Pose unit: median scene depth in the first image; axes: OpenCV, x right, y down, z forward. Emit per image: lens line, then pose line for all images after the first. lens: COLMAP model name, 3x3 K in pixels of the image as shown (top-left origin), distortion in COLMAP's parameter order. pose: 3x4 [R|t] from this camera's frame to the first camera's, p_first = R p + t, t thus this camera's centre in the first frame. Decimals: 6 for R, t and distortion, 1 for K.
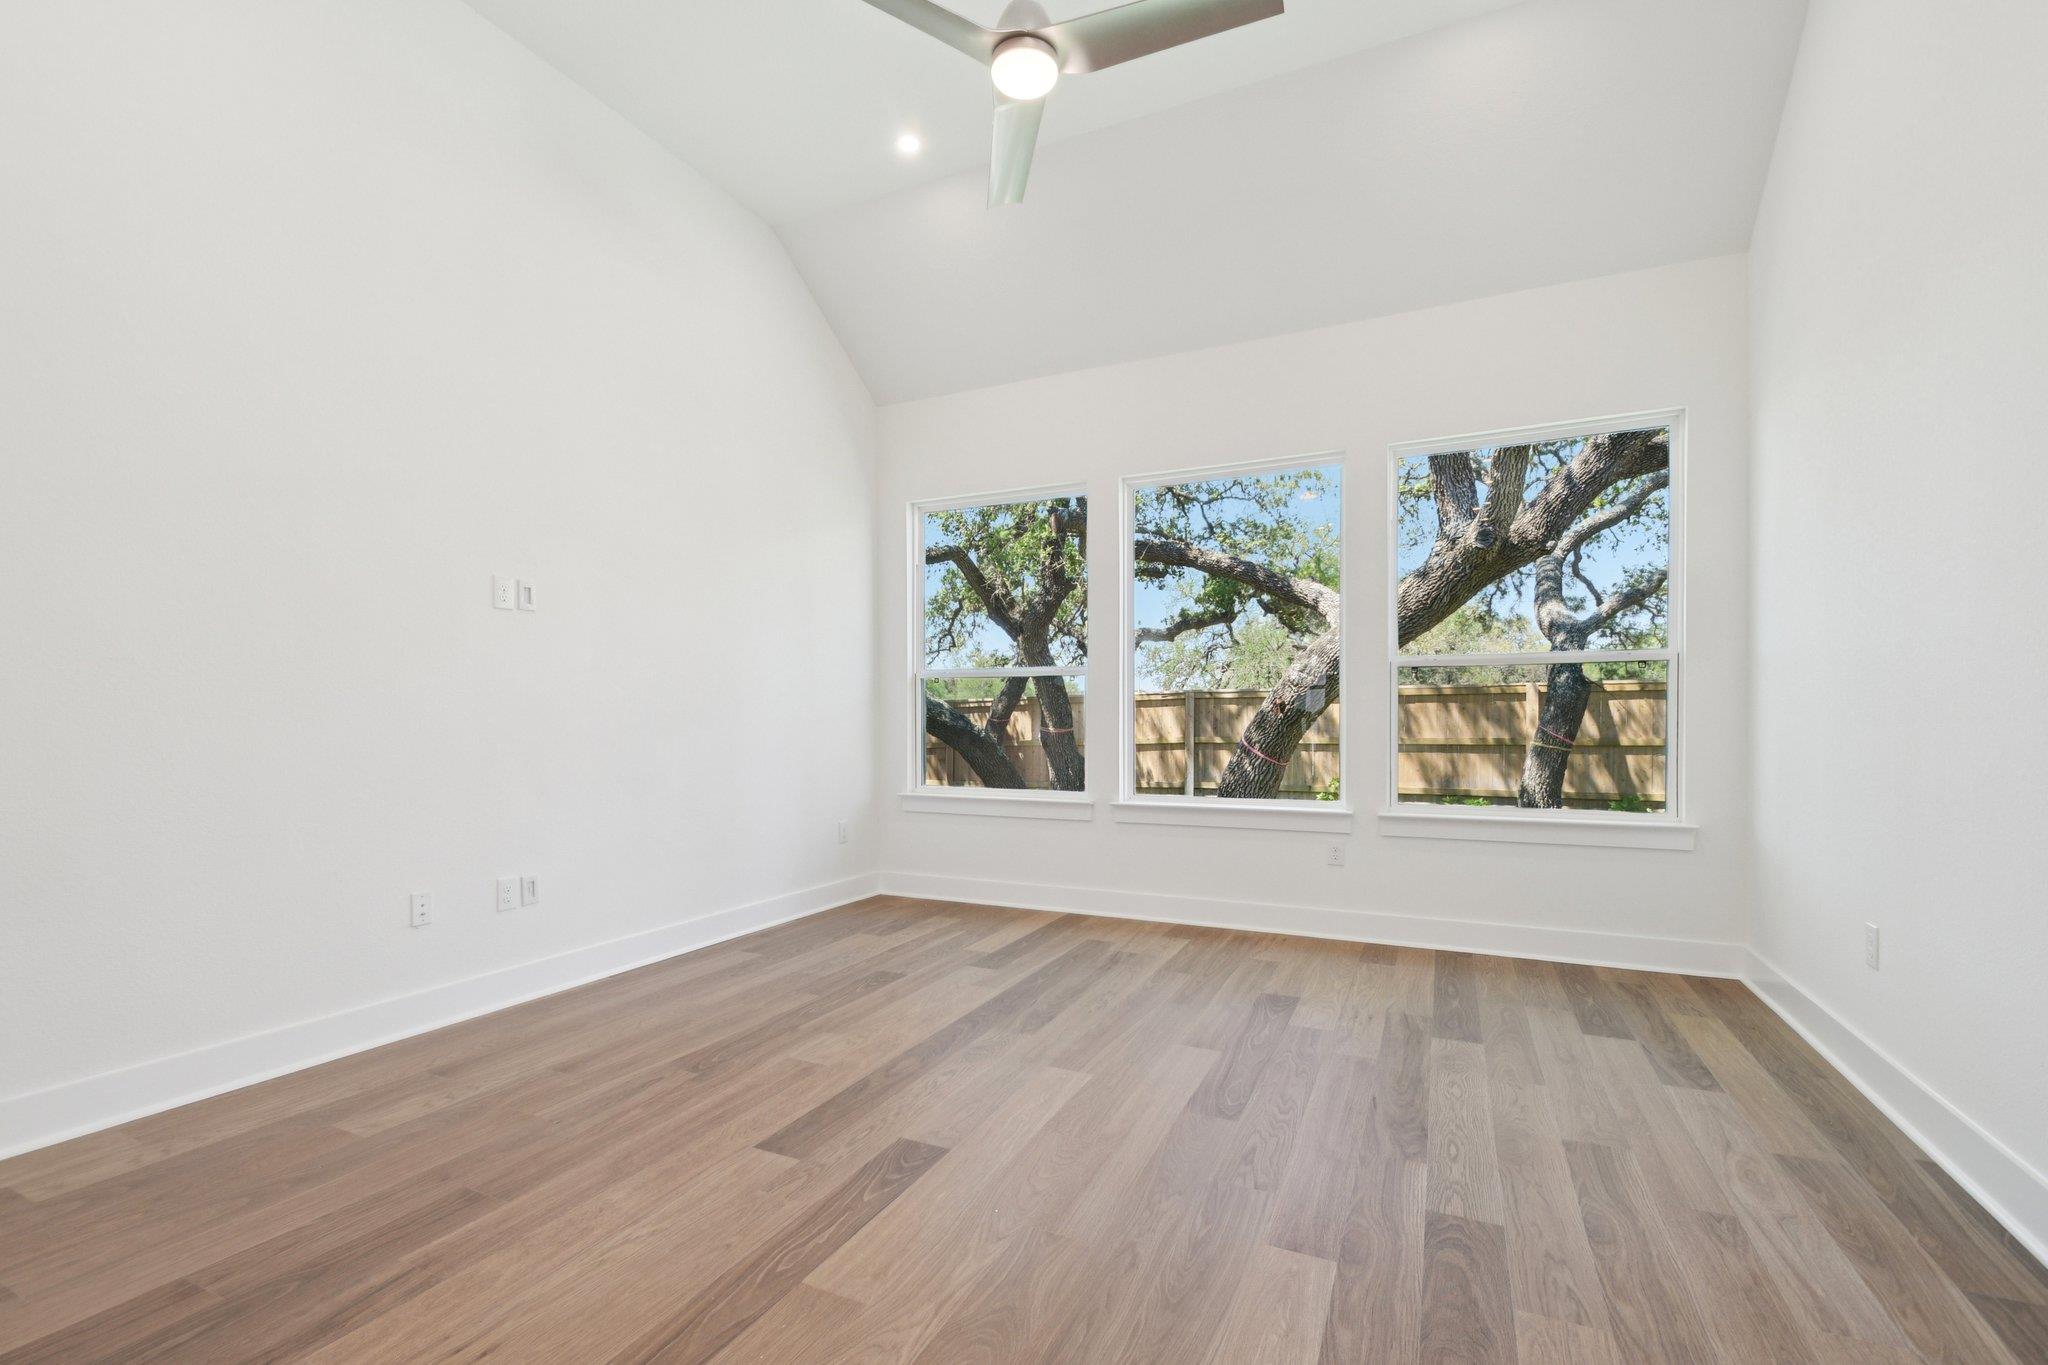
lens RADIAL K [[908.1, 0, 1019.9], [0, 908.1, 720.3], [0, 0, 1]] dist [0.017767, -0.025338]
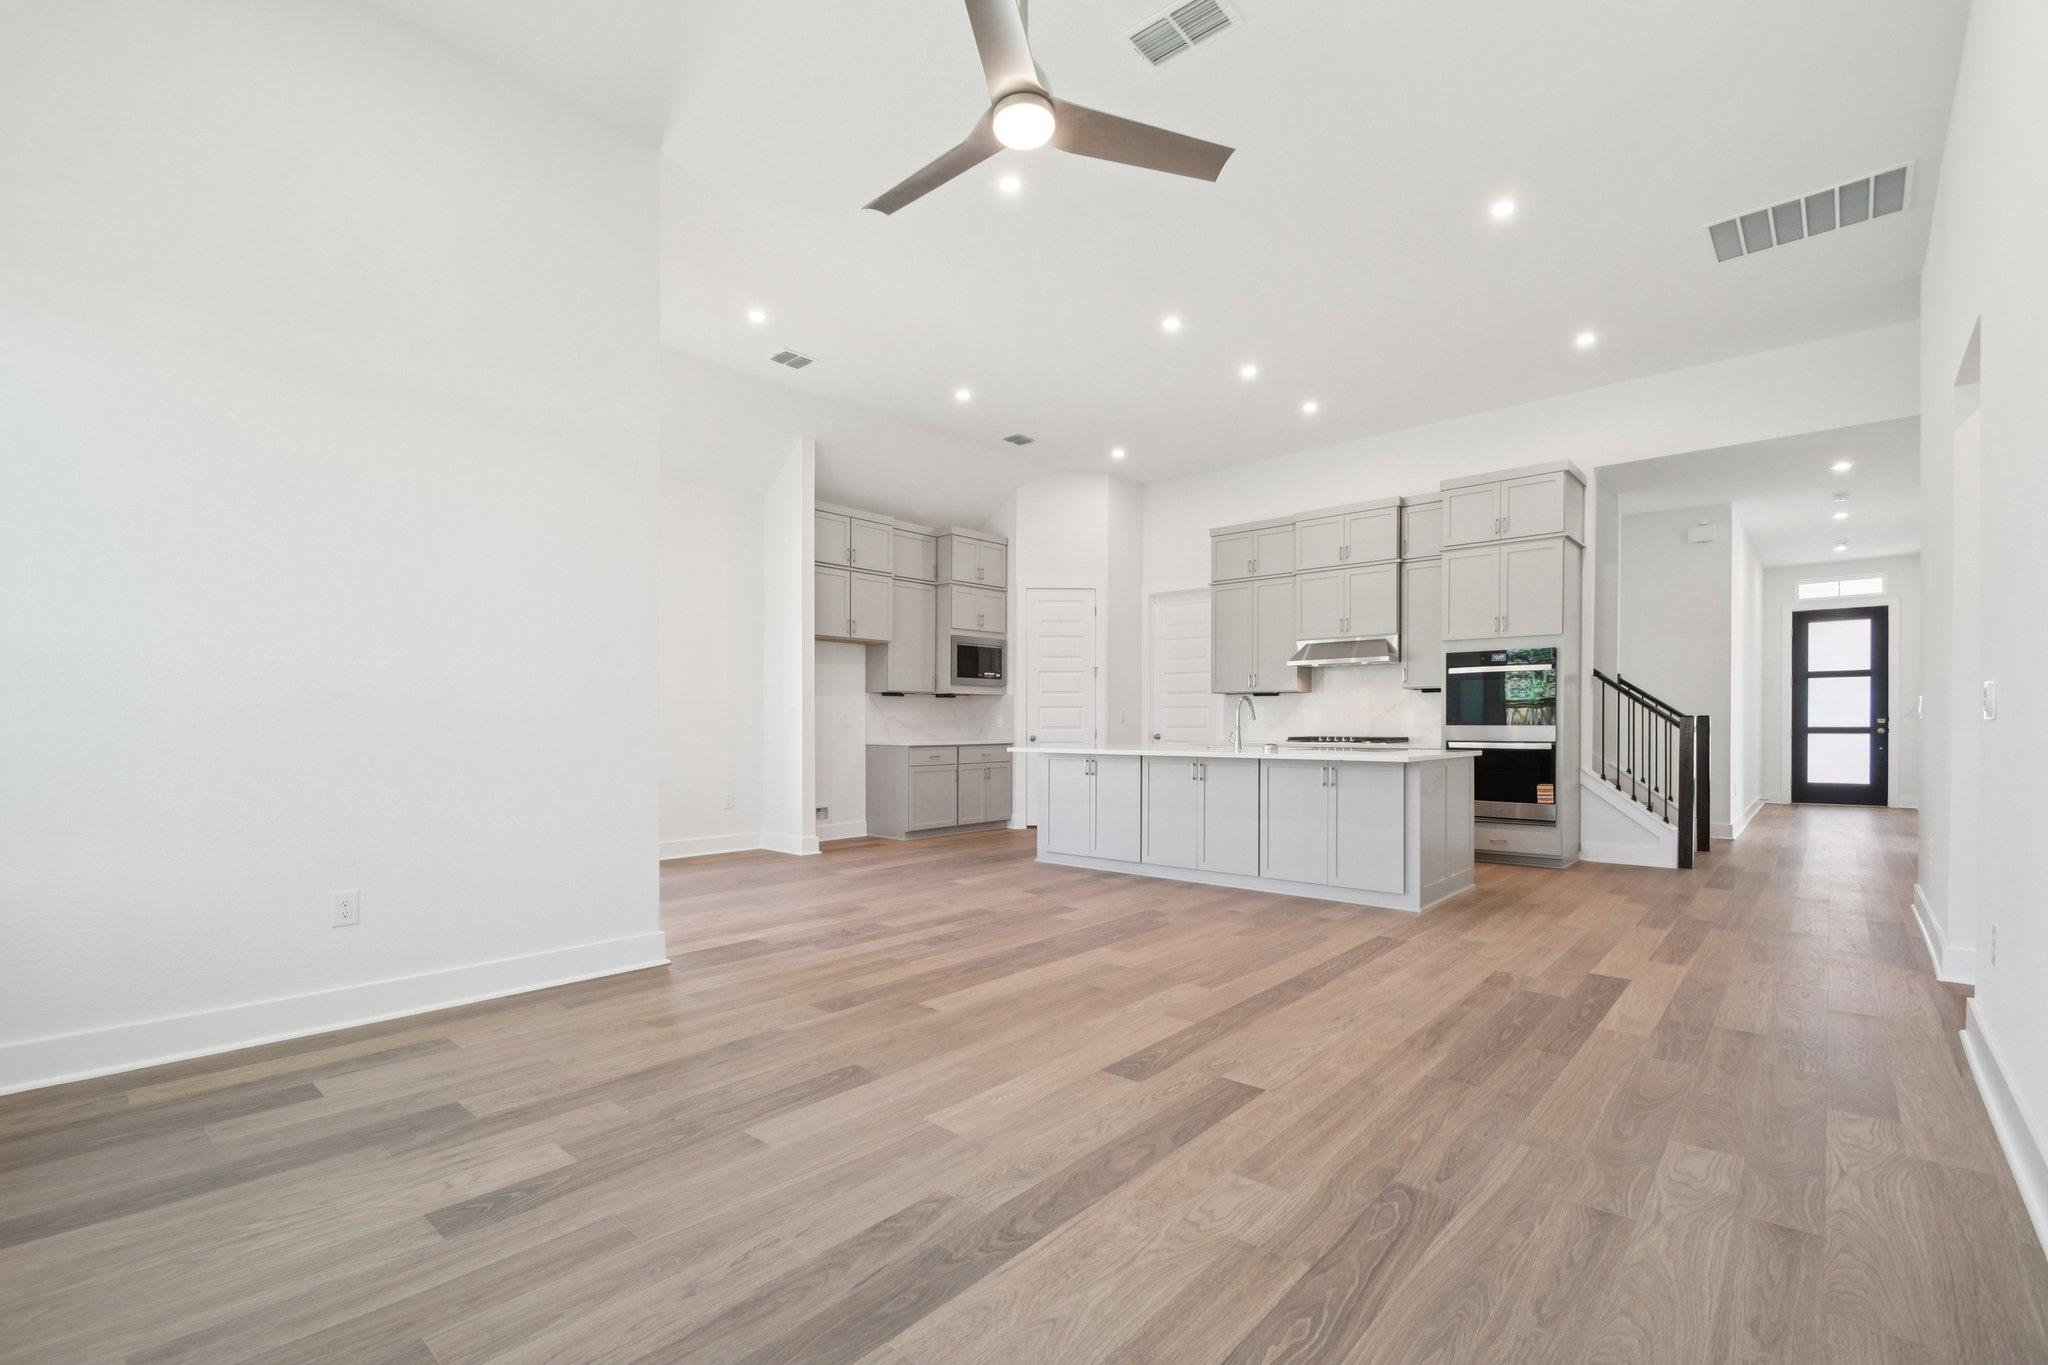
lens RADIAL K [[908.1, 0, 1019.9], [0, 908.1, 720.3], [0, 0, 1]] dist [0.017767, -0.025338]
pose [[-0.959959, -0.001429, 0.280138, -0.267615], [-0.001699, 0.999998, -0.000719, -0.004298], [-0.280137, -0.001166, -0.959959, 1.870690]]
